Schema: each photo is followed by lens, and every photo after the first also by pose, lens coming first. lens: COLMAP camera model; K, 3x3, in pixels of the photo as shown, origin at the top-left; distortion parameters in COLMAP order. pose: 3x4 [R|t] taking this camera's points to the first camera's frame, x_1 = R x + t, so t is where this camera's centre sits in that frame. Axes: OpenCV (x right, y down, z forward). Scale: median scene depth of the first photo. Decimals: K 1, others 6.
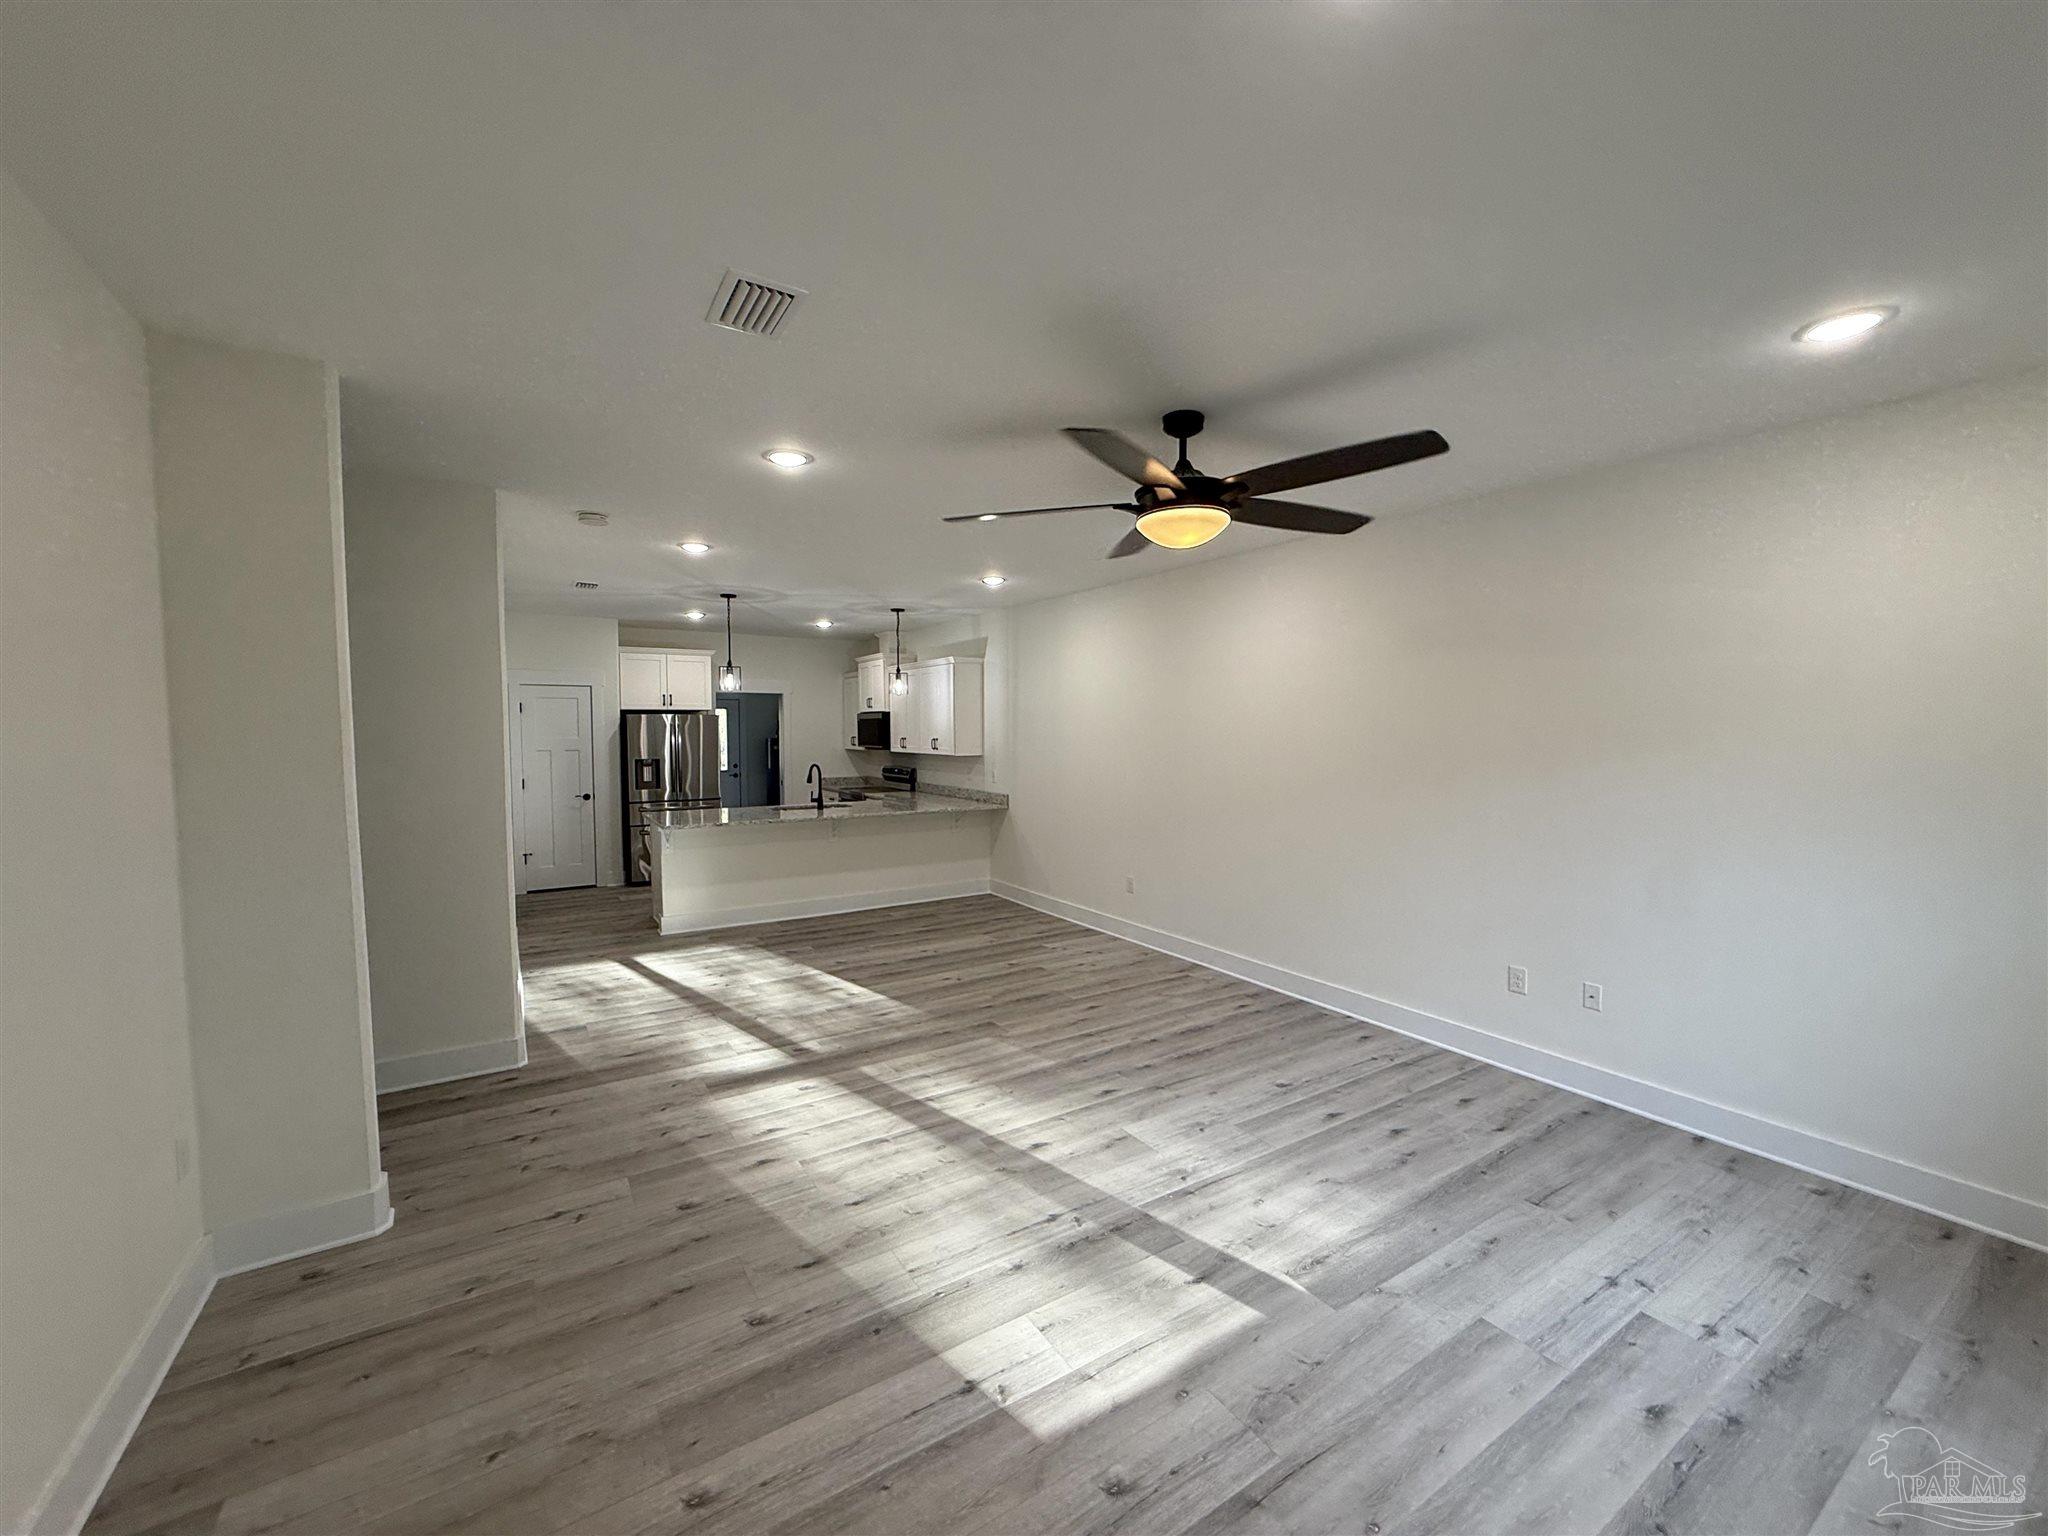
lens RADIAL K [[807.4, 0, 1024.0], [0, 807.4, 768.0], [0, 0, 1]] dist [-0.000163, -0.000006]
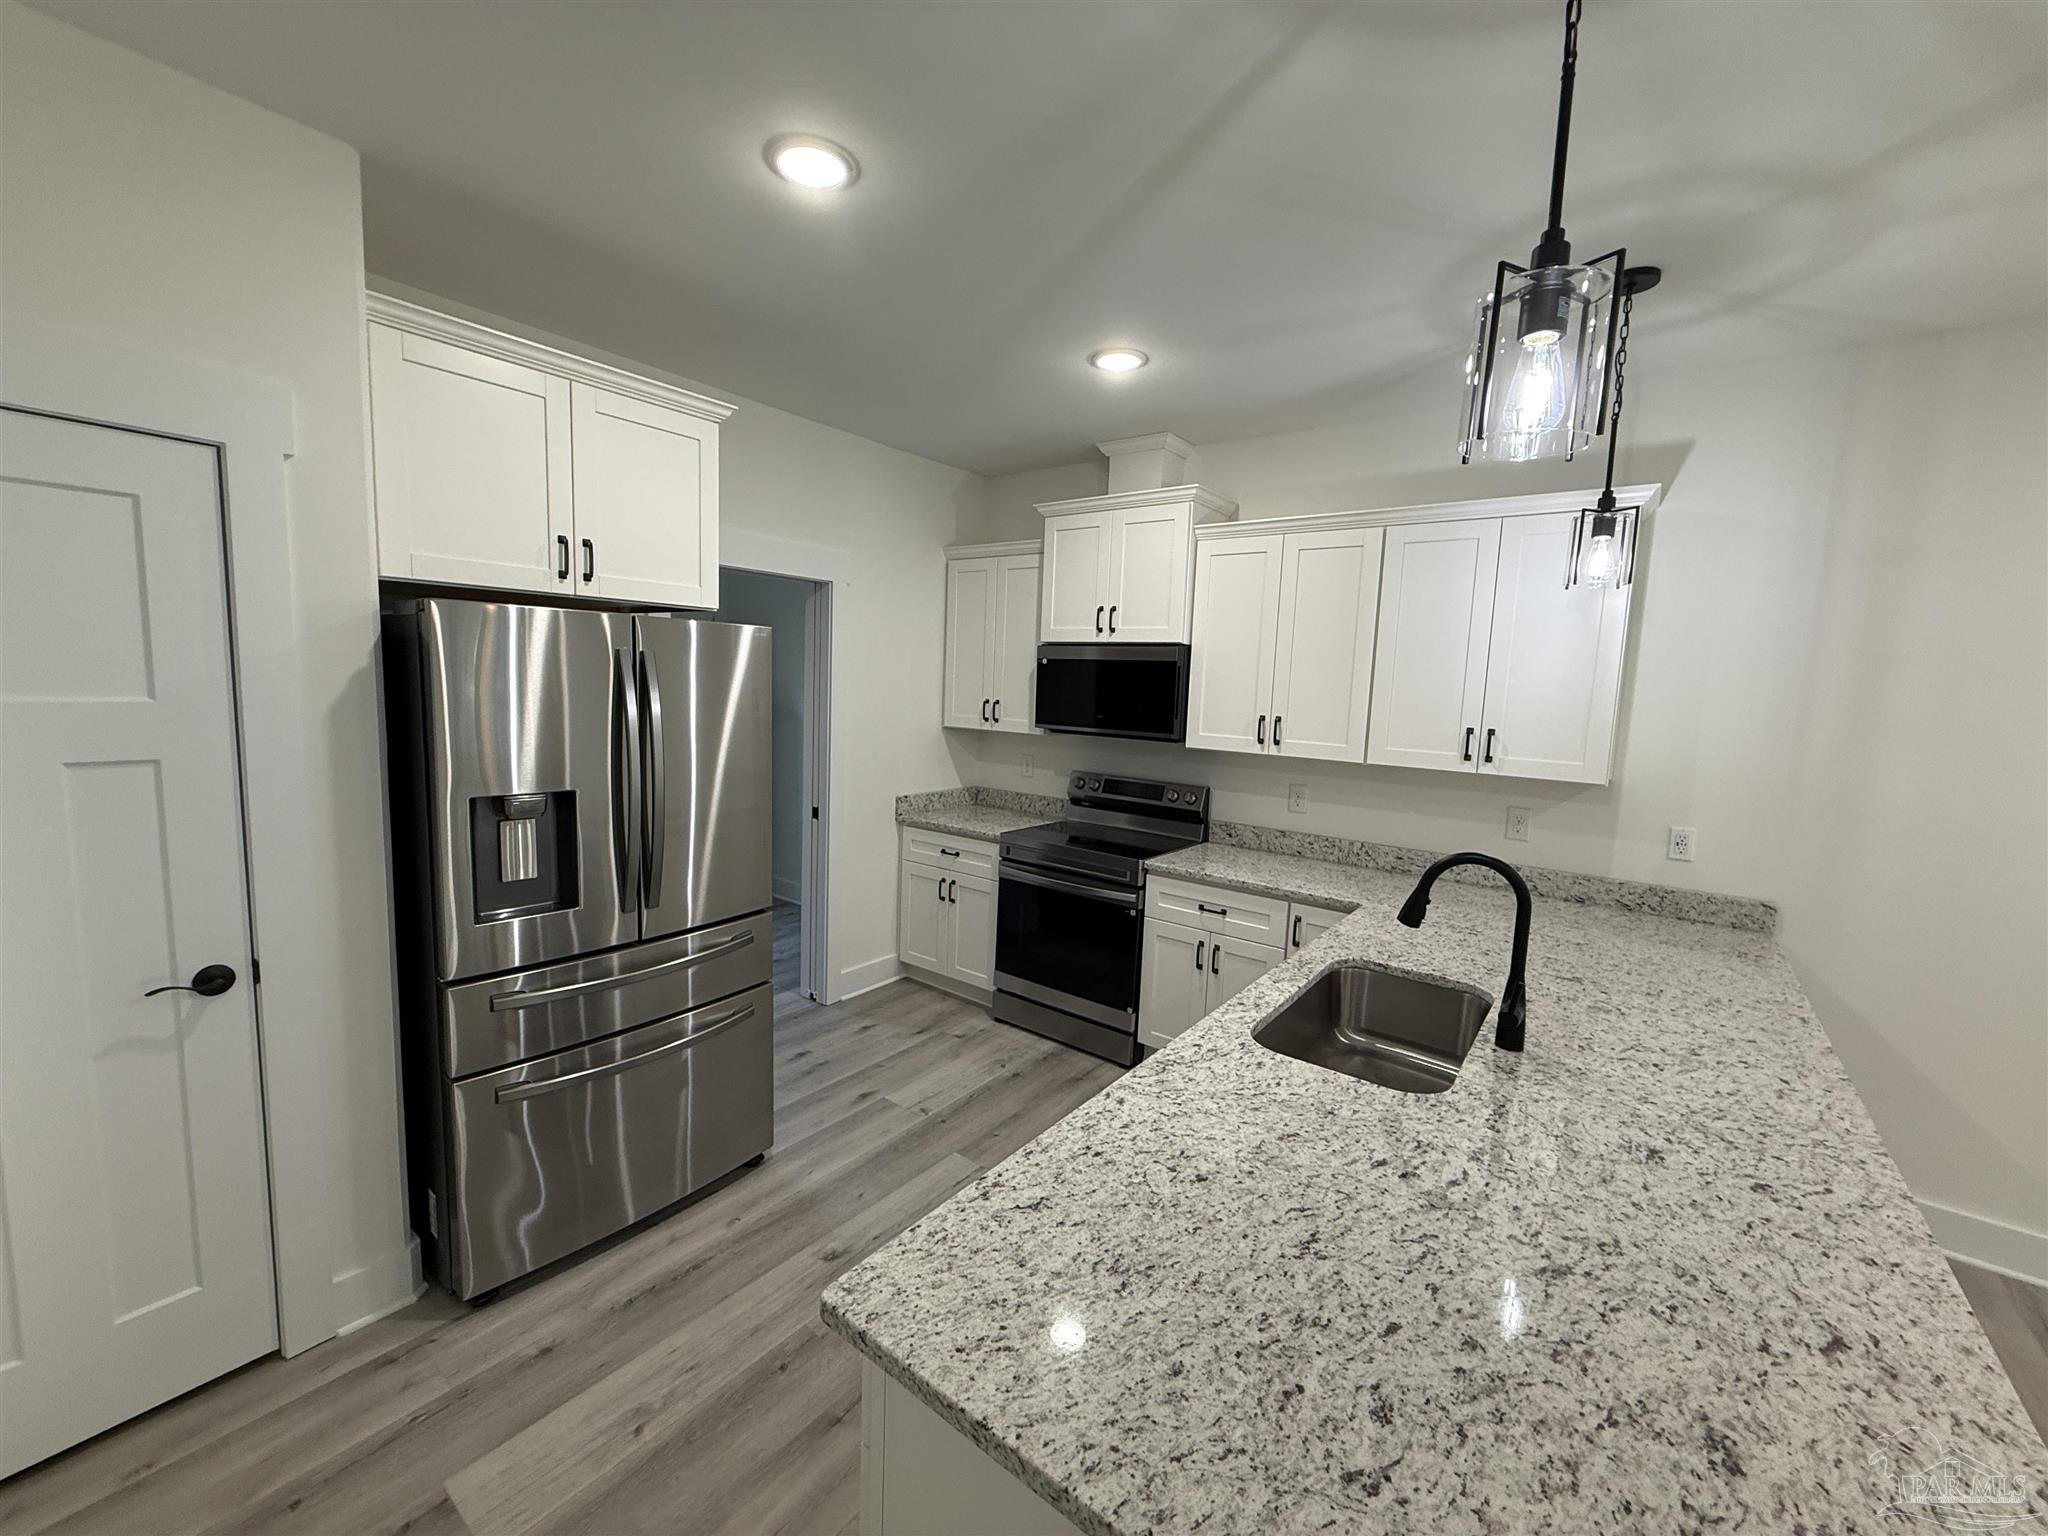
lens RADIAL K [[847.3, 0, 1024.0], [0, 847.3, 768.0], [0, 0, 1]] dist [0.018676, -0.000247]
pose [[0.932852, -0.001387, 0.360258, -0.400046], [-0.020572, 0.998156, 0.057111, -0.034196], [-0.359672, -0.060687, 0.931103, 0.675369]]
